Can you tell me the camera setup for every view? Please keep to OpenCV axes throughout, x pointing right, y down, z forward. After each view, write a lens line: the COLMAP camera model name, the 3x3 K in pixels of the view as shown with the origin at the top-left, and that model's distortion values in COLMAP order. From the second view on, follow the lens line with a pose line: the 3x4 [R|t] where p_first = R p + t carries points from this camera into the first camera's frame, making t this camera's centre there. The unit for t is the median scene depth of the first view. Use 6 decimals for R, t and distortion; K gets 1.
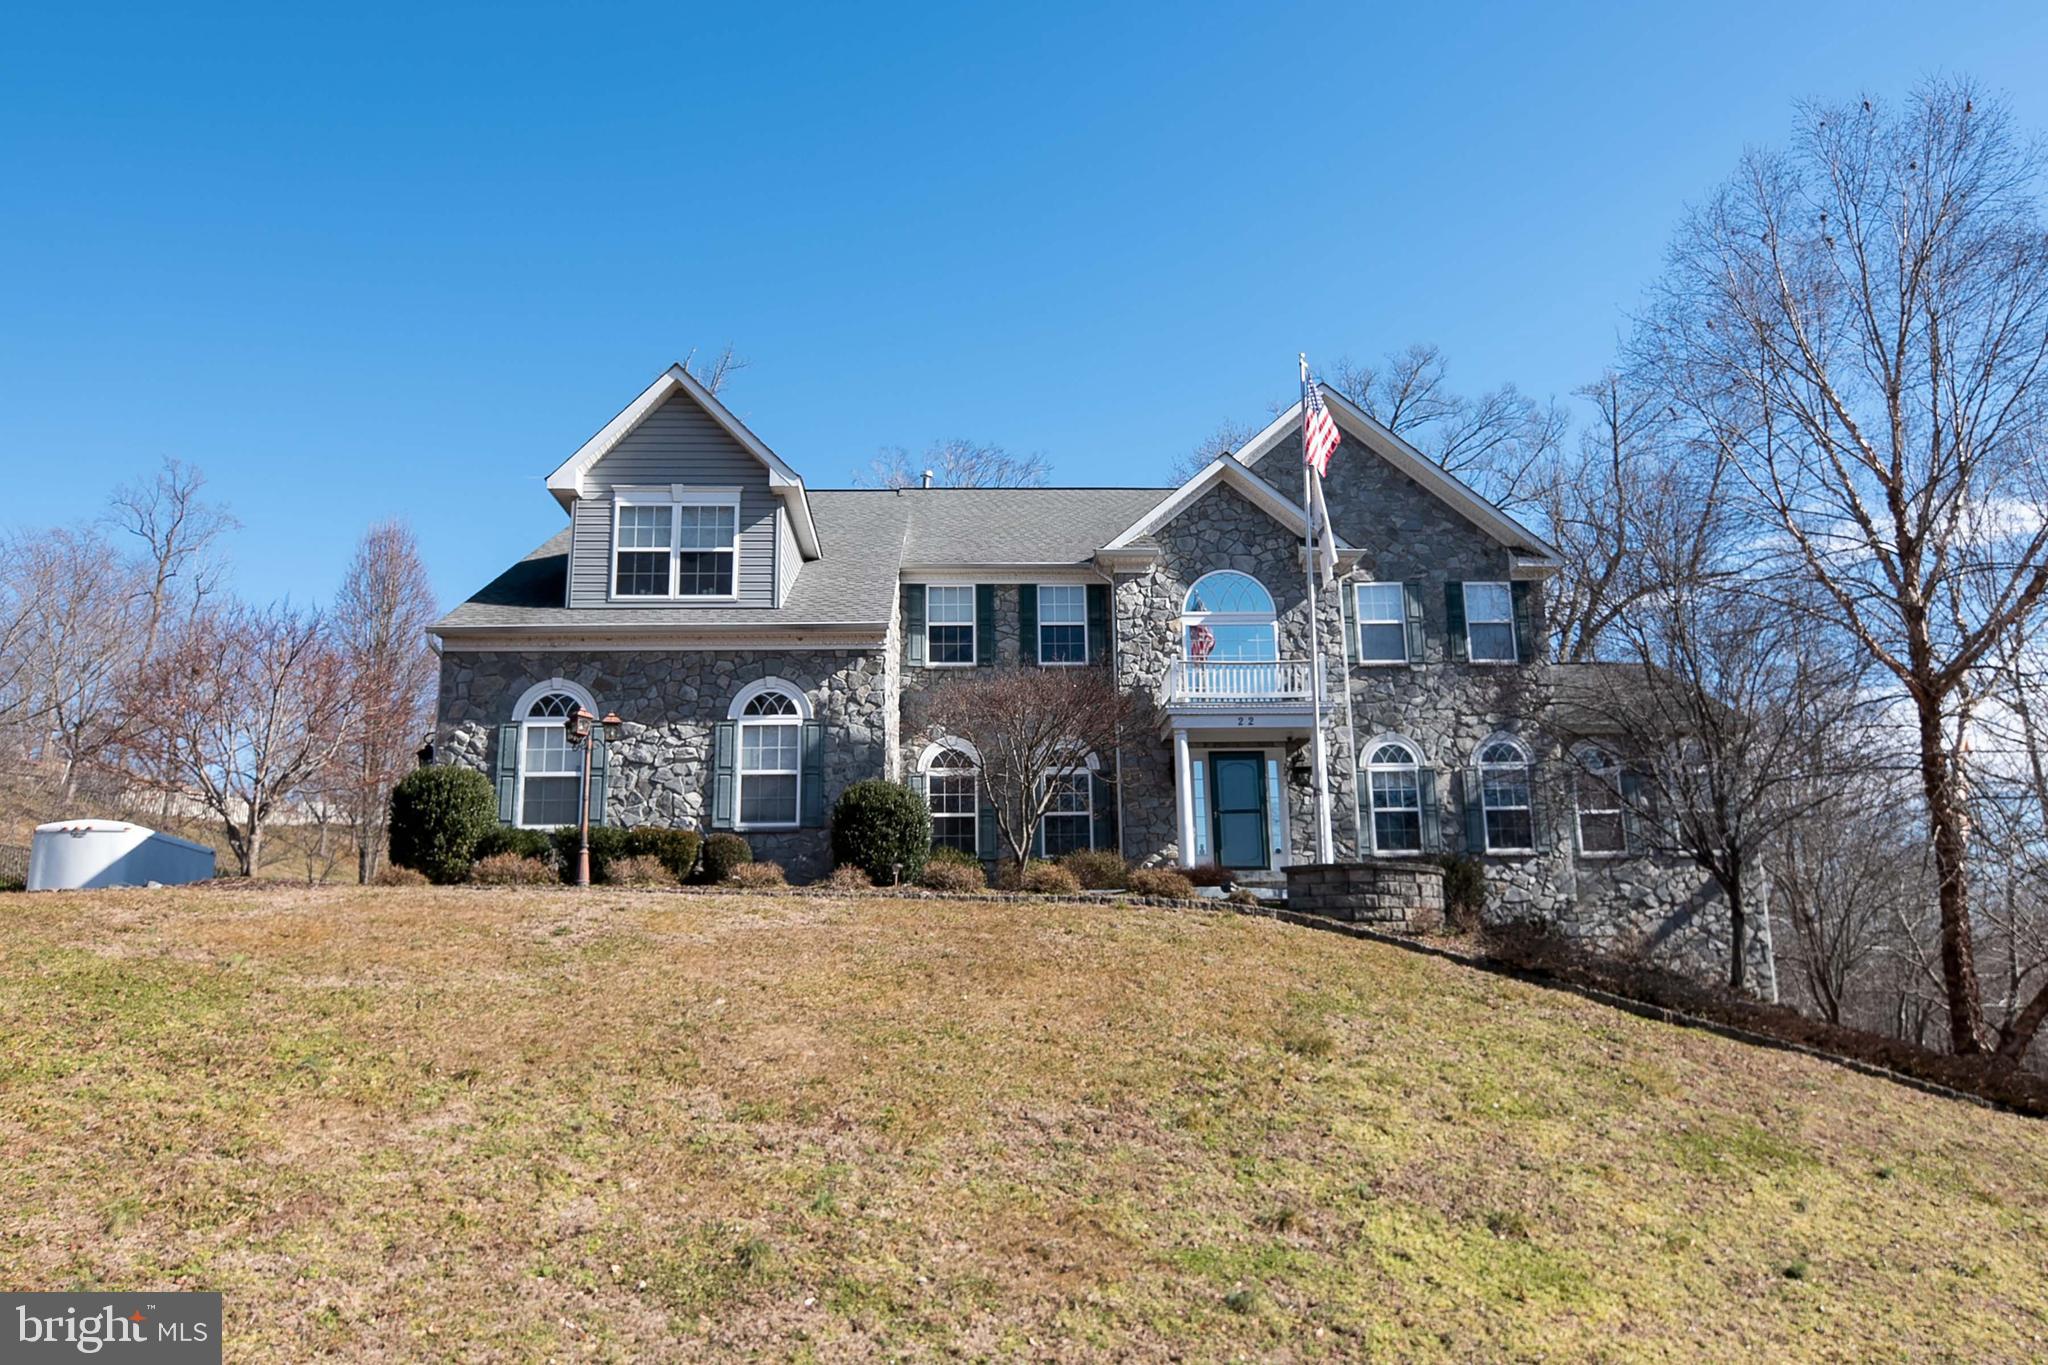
lens RADIAL K [[1384.2, 0, 1023.8], [0, 1384.2, 690.9], [0, 0, 1]] dist [0.015593, -0.023132]
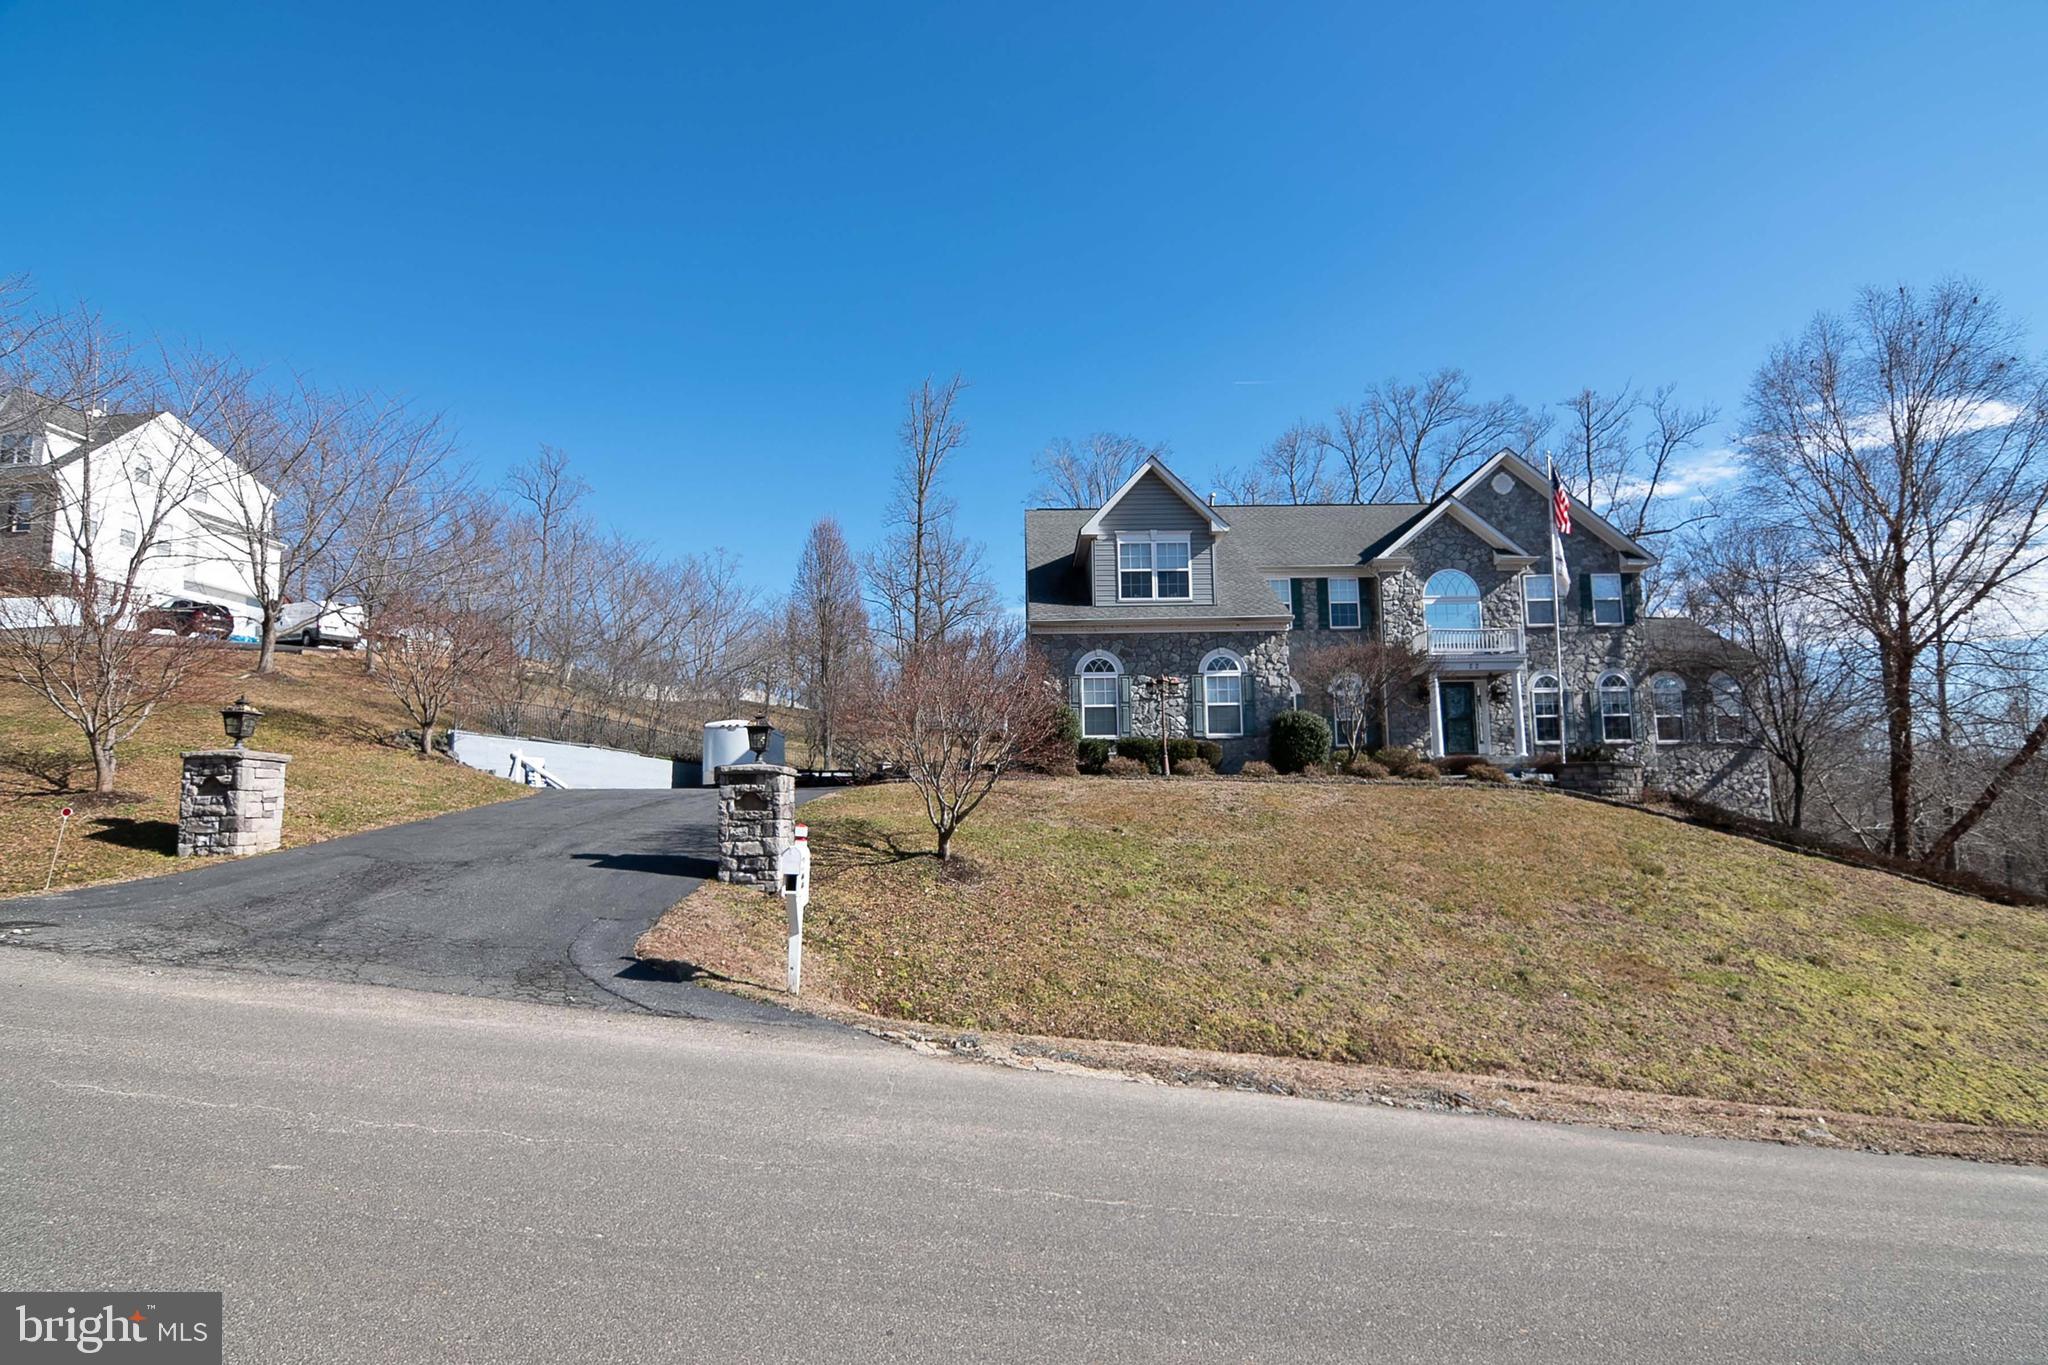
lens RADIAL K [[986.8, 0, 1022.6], [0, 986.8, 697.5], [0, 0, 1]] dist [-0.001000, -0.011008]
pose [[0.999358, -0.001506, -0.035783, -0.383590], [0.005513, 0.993675, 0.112159, -0.086876], [0.035388, -0.112284, 0.993046, -0.220574]]
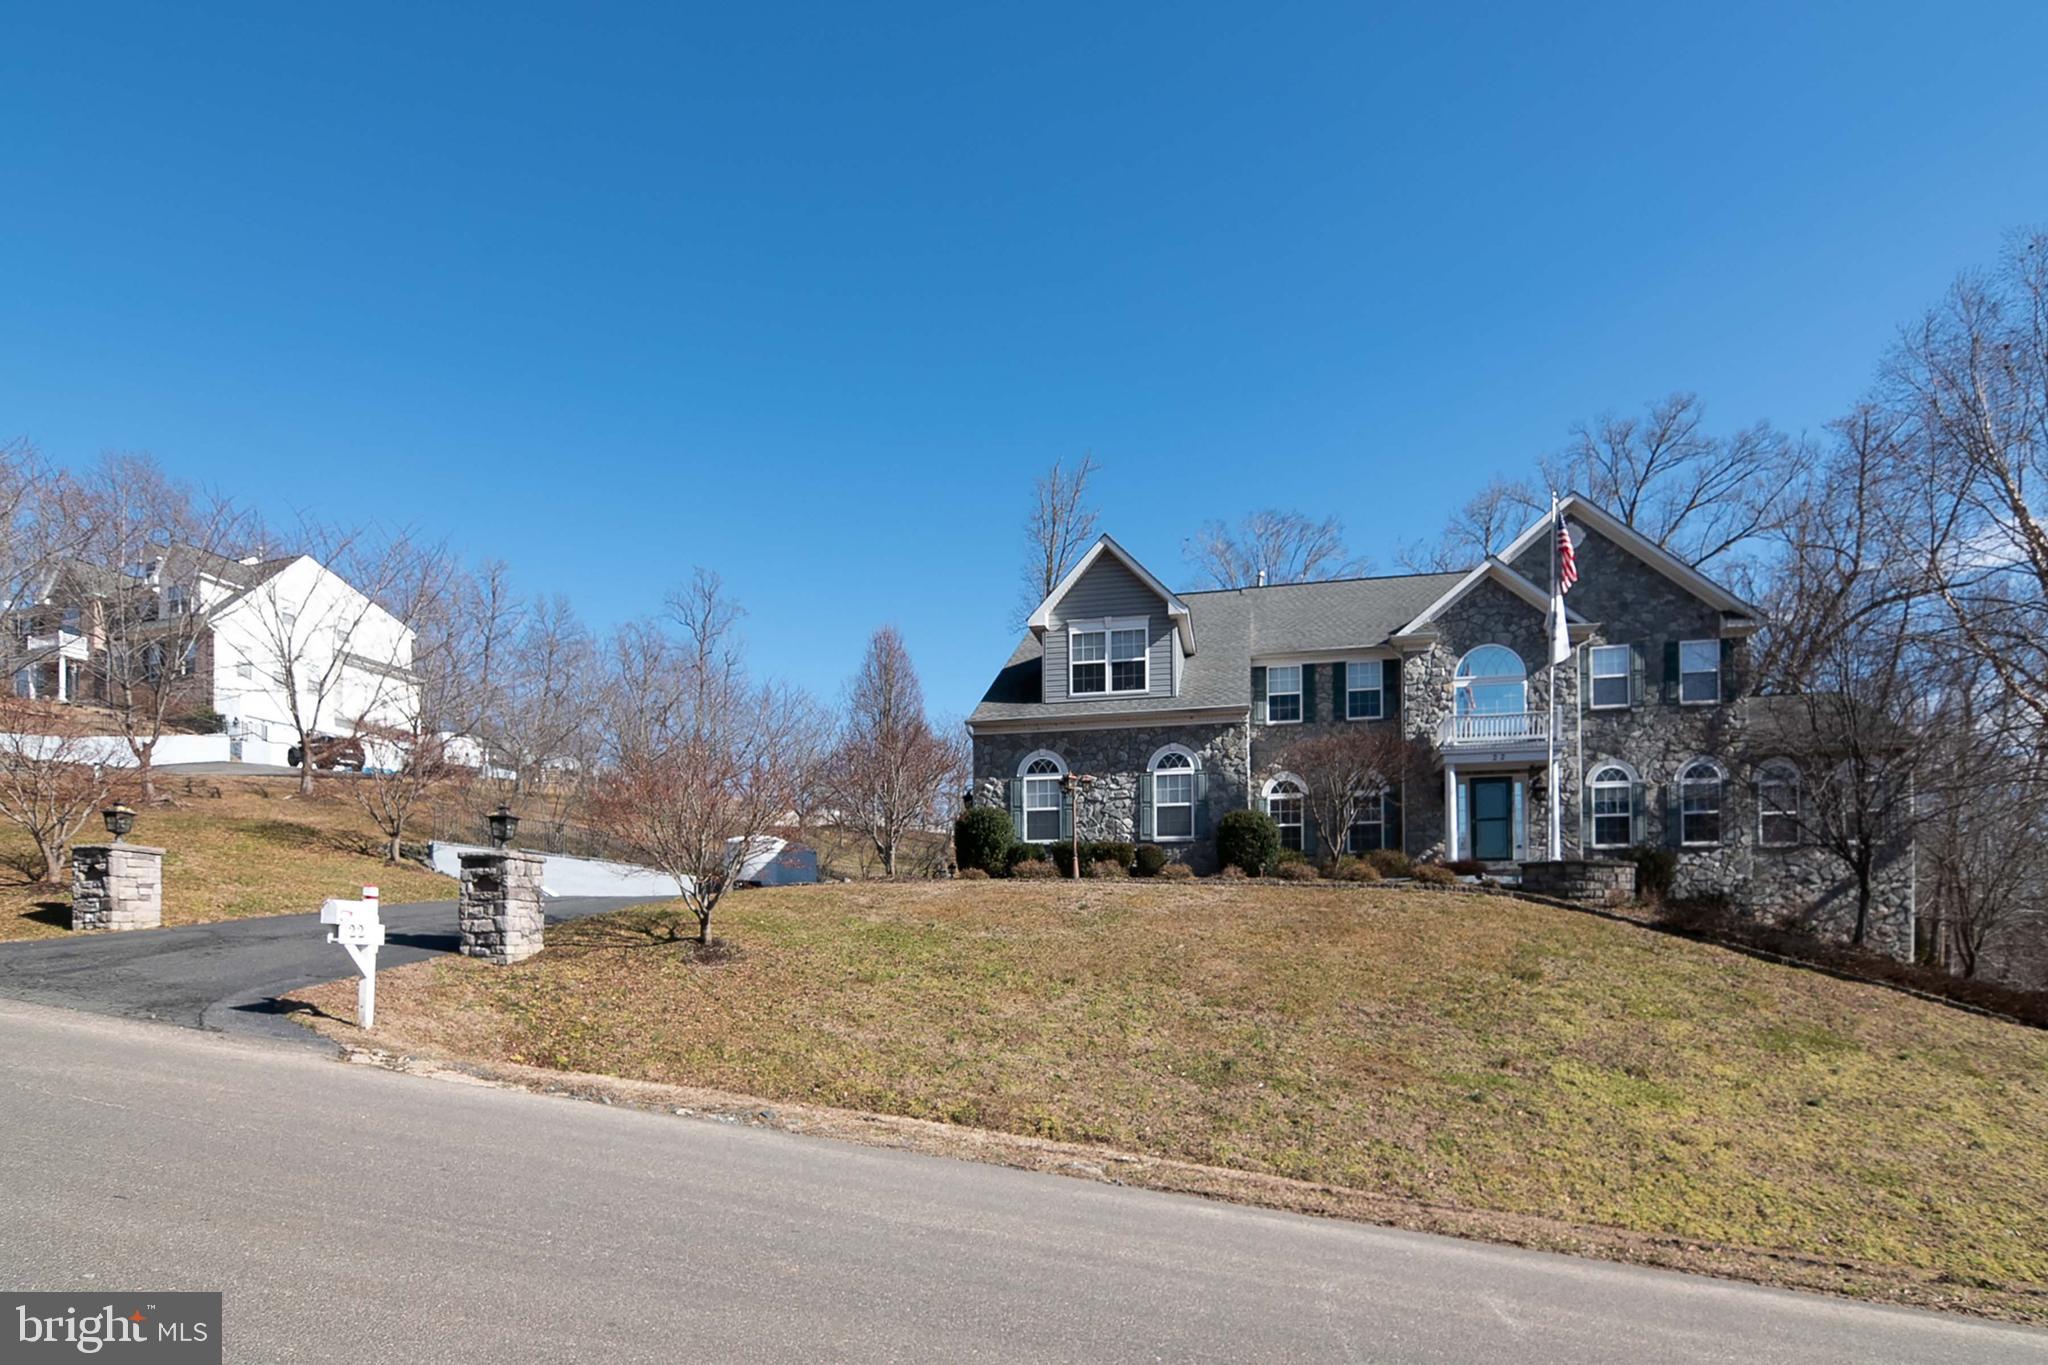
lens RADIAL K [[1078.7, 0, 1029.4], [0, 1078.7, 936.3], [0, 0, 1]] dist [0.005627, -0.009758]
pose [[0.968750, 0.008367, -0.247900, -0.035839], [0.044618, 0.977251, 0.207341, -0.057147], [0.243995, -0.211922, 0.946338, -0.242743]]
